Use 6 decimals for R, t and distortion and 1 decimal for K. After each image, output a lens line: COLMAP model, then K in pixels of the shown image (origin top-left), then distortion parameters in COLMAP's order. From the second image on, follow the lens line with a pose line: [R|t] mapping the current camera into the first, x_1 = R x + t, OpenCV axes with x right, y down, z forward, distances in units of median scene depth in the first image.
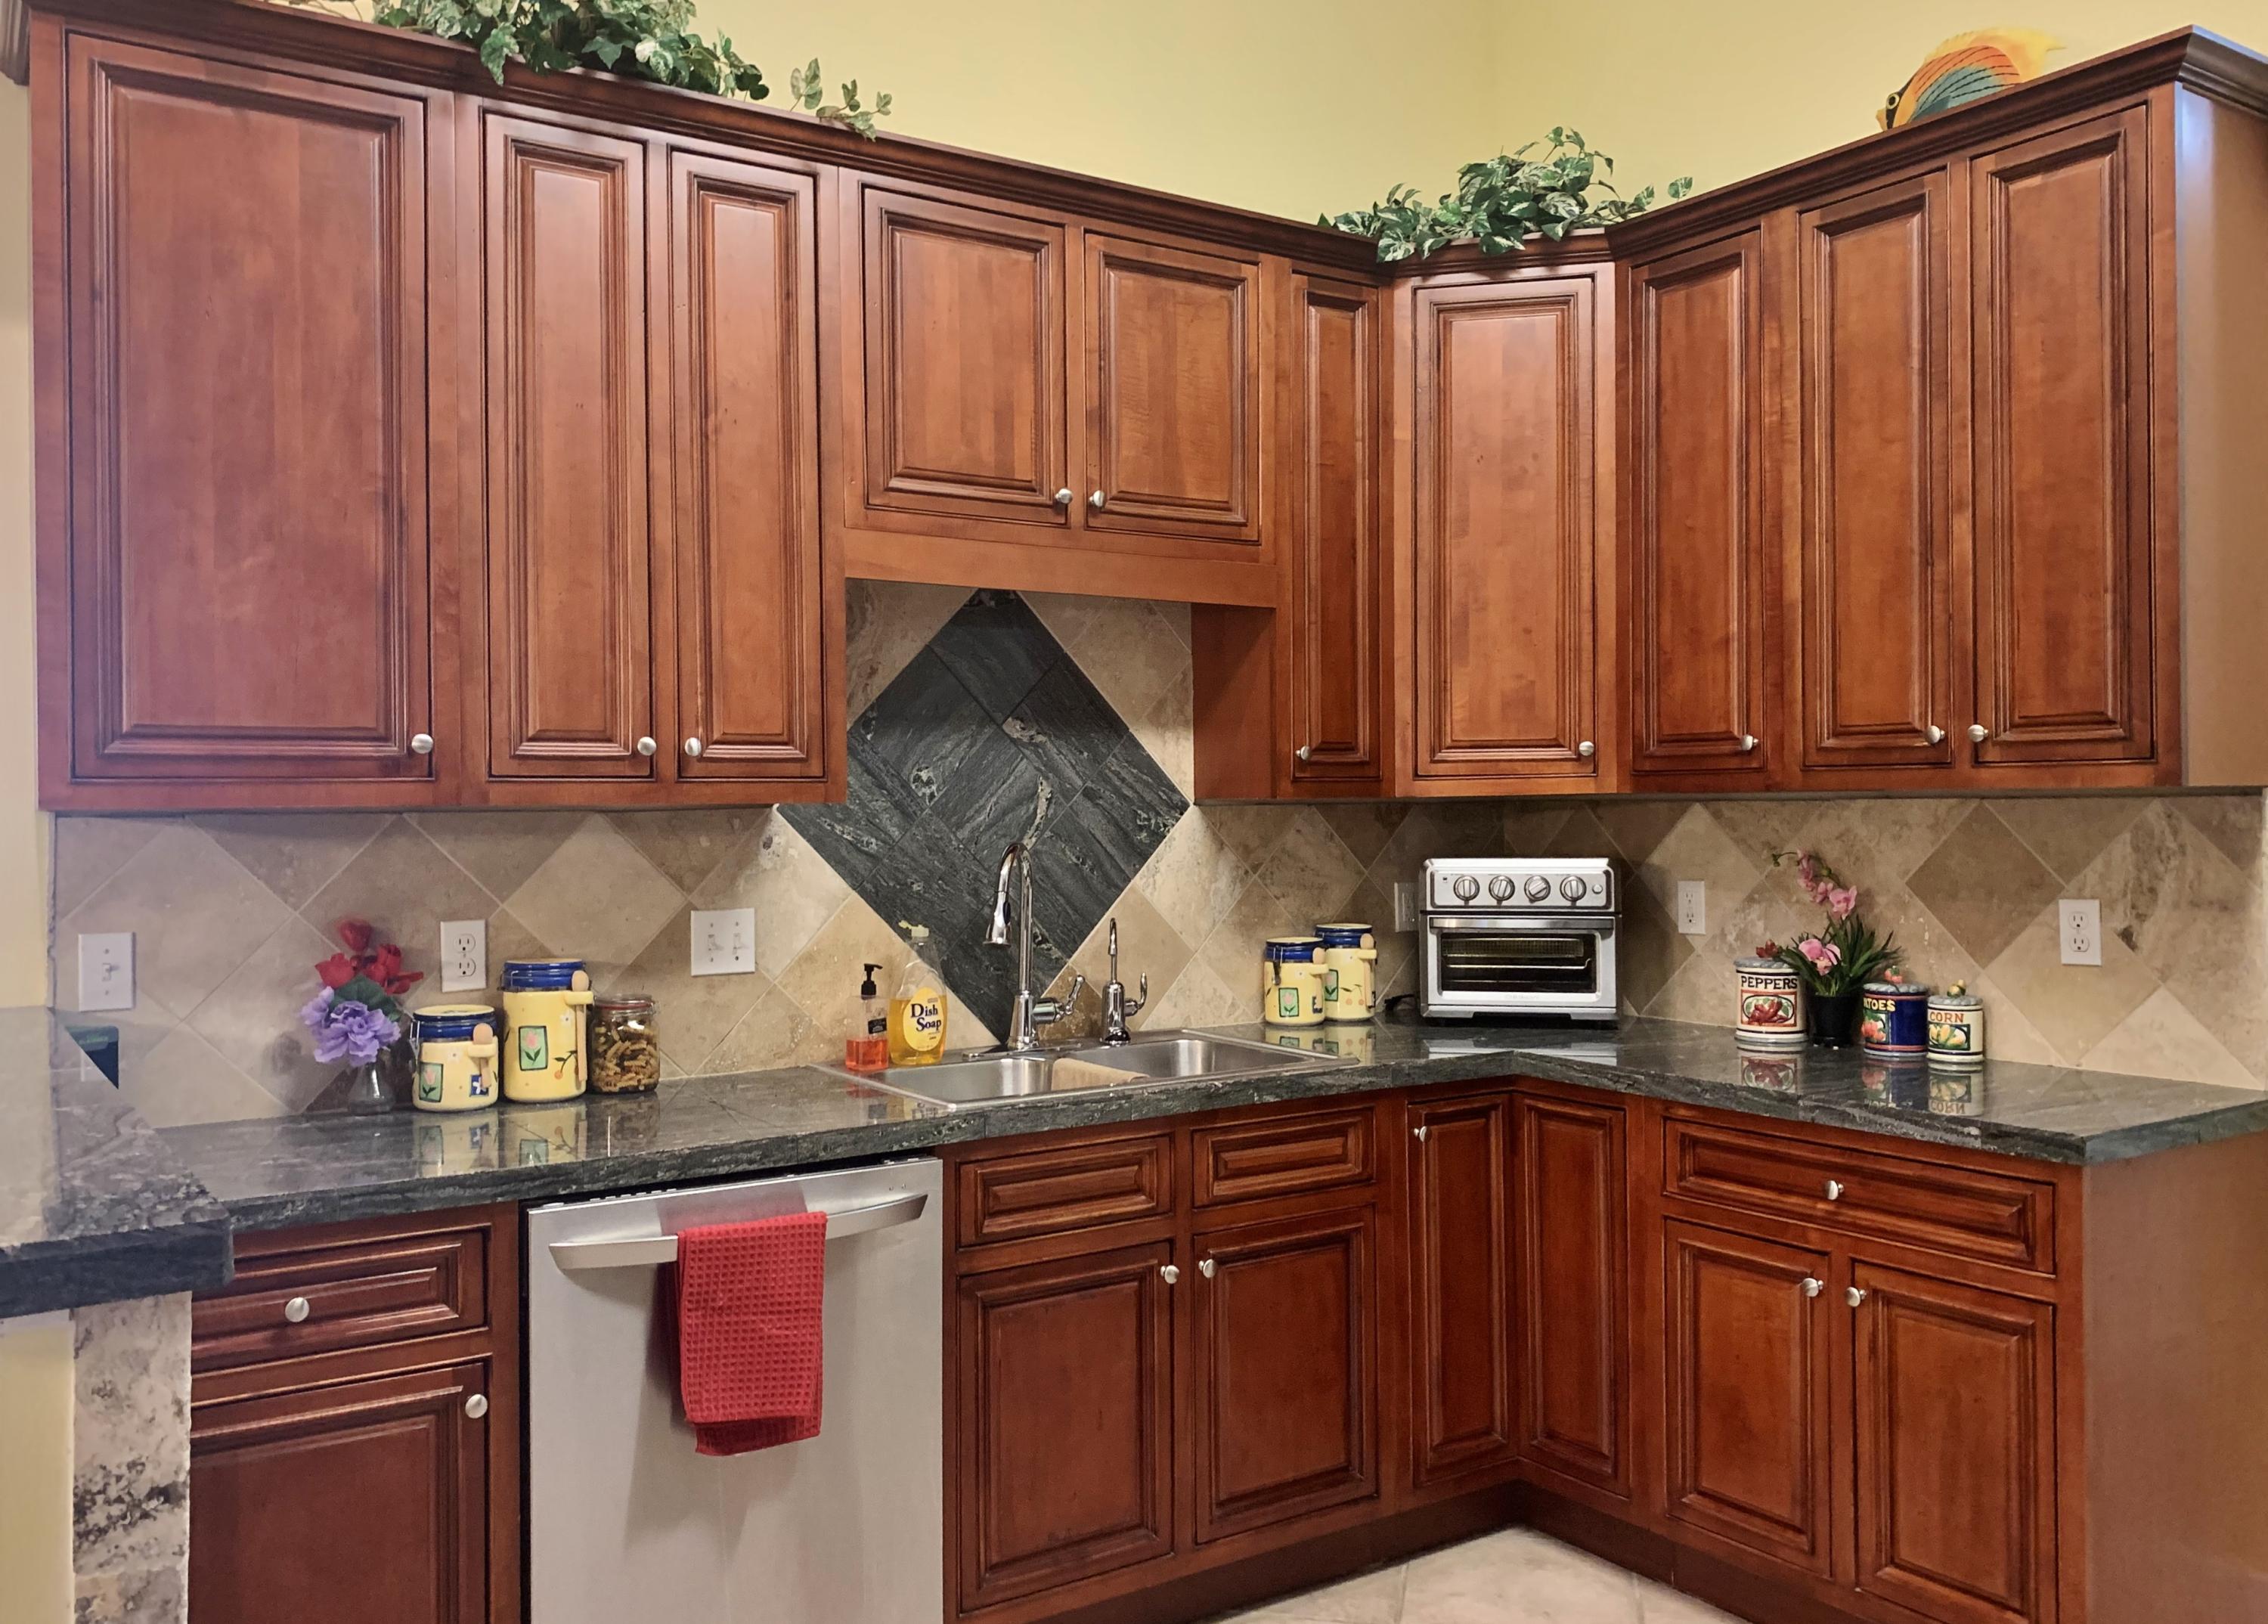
lens RADIAL K [[1820.8, 0, 1105.1], [0, 1820.8, 814.5], [0, 0, 1]] dist [0.040800, -0.081731]
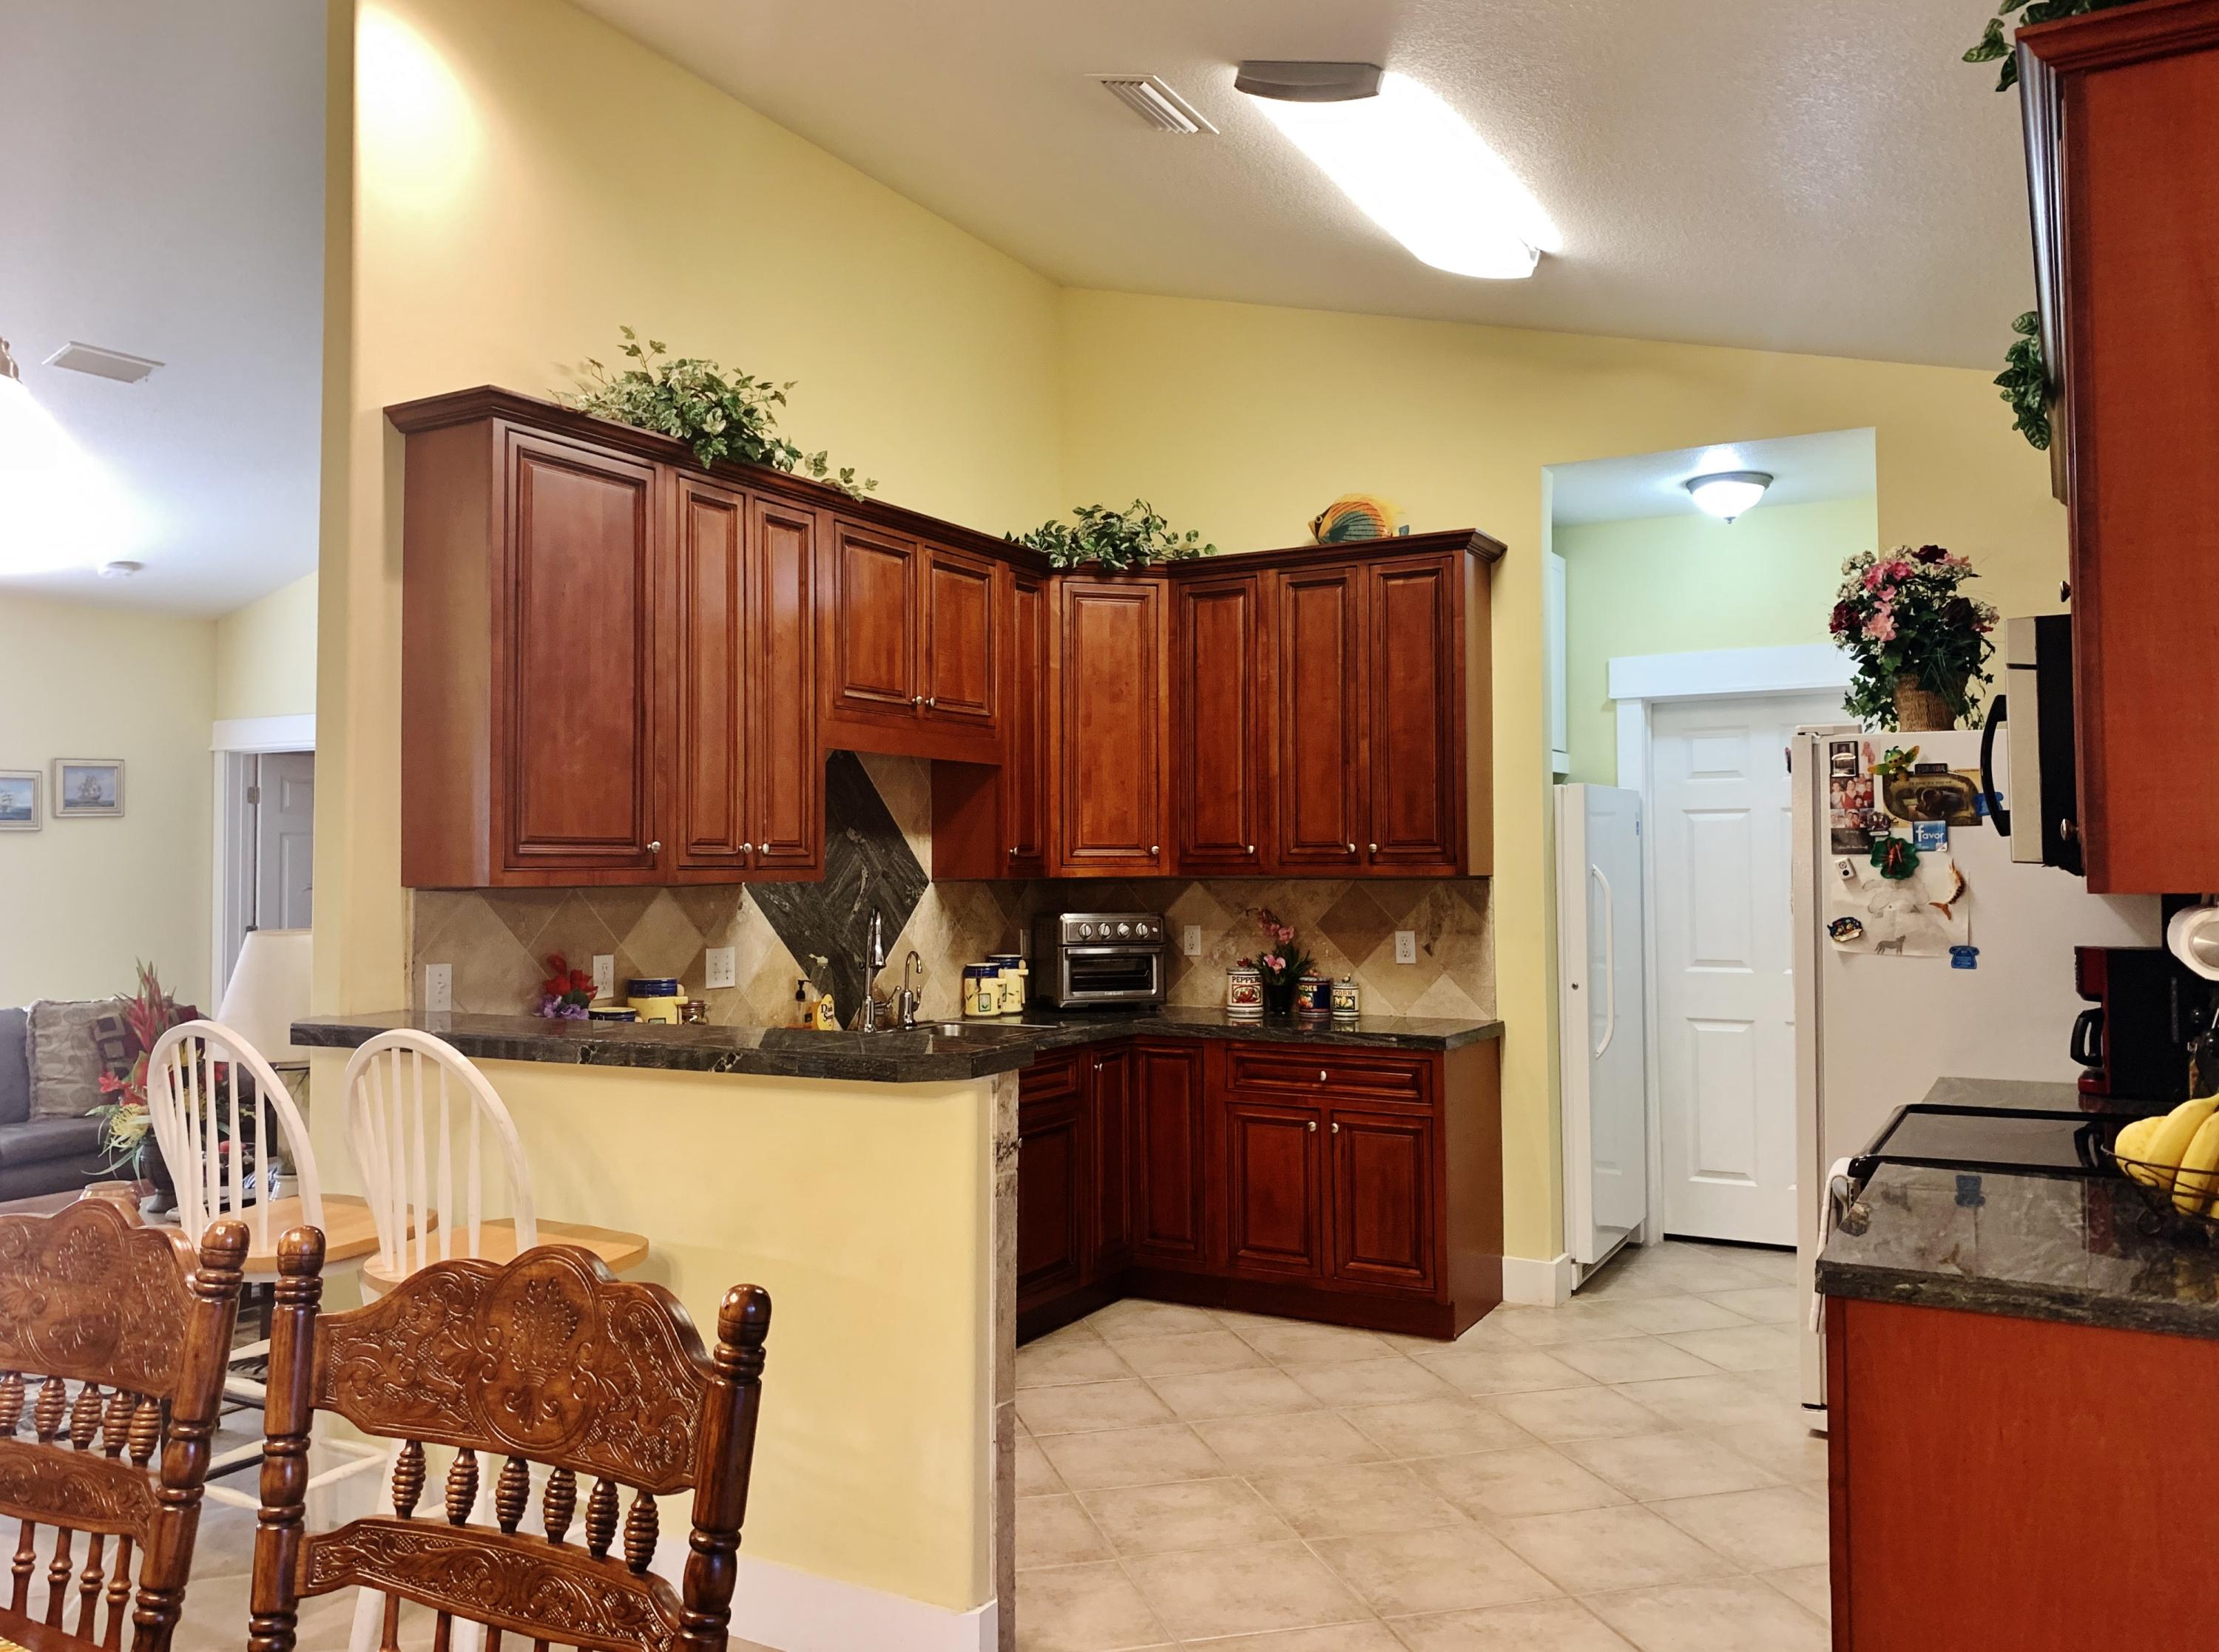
lens RADIAL K [[1712.2, 0, 1111.2], [0, 1712.2, 812.9], [0, 0, 1]] dist [0.035756, -0.055729]
pose [[0.886635, 0.020434, 0.462019, -0.593624], [-0.001026, 0.999108, -0.042219, -0.002762], [-0.462470, 0.036959, 0.885864, -0.493211]]
